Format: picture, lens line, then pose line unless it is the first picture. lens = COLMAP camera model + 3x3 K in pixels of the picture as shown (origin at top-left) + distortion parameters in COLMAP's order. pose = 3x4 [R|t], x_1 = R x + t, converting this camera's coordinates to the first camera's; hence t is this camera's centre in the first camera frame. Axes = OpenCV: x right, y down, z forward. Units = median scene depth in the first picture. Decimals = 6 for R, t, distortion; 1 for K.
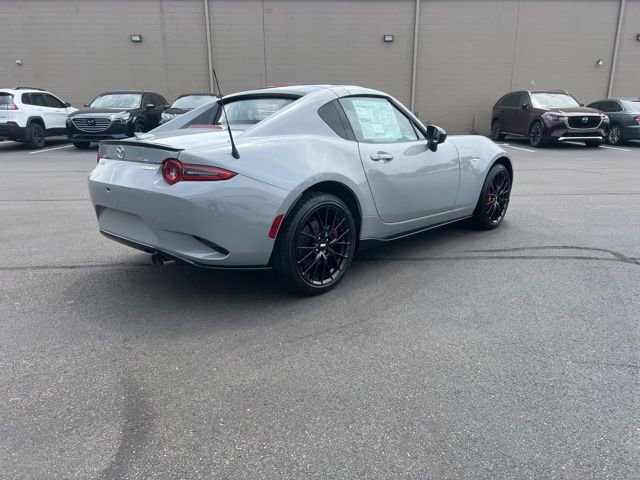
lens RADIAL K [[485.0, 0, 322.9], [0, 485.0, 237.5], [0, 0, 1]] dist [0.056678, -0.058238]
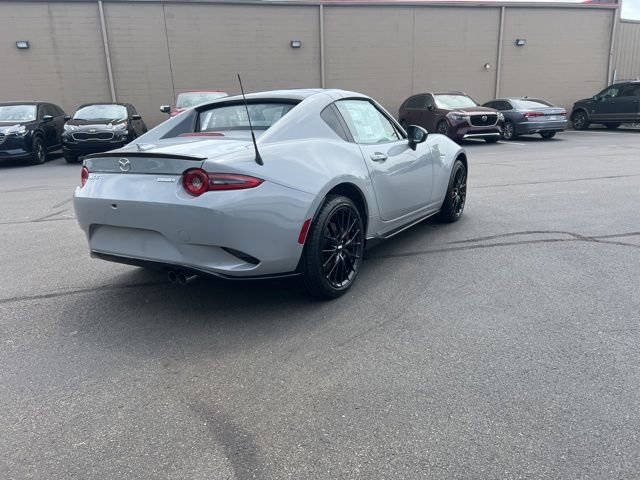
lens RADIAL K [[485.0, 0, 322.9], [0, 485.0, 237.5], [0, 0, 1]] dist [0.056678, -0.058238]
pose [[0.978445, -0.079005, 0.190800, -0.184746], [0.081041, 0.996707, -0.002881, -0.003343], [-0.189944, 0.018281, 0.981625, 0.018916]]
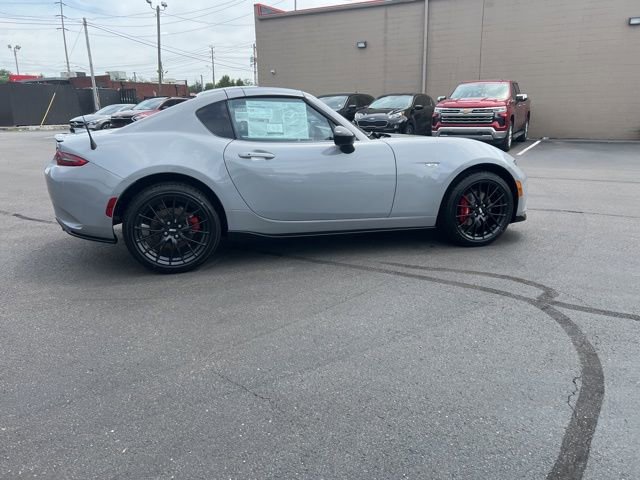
lens RADIAL K [[483.9, 0, 323.4], [0, 483.9, 231.0], [0, 0, 1]] dist [0.060539, -0.061661]
pose [[0.858803, 0.118052, -0.498520, 0.709378], [-0.123009, 0.992138, 0.023034, -0.041979], [0.497320, 0.041541, 0.866572, 0.163176]]
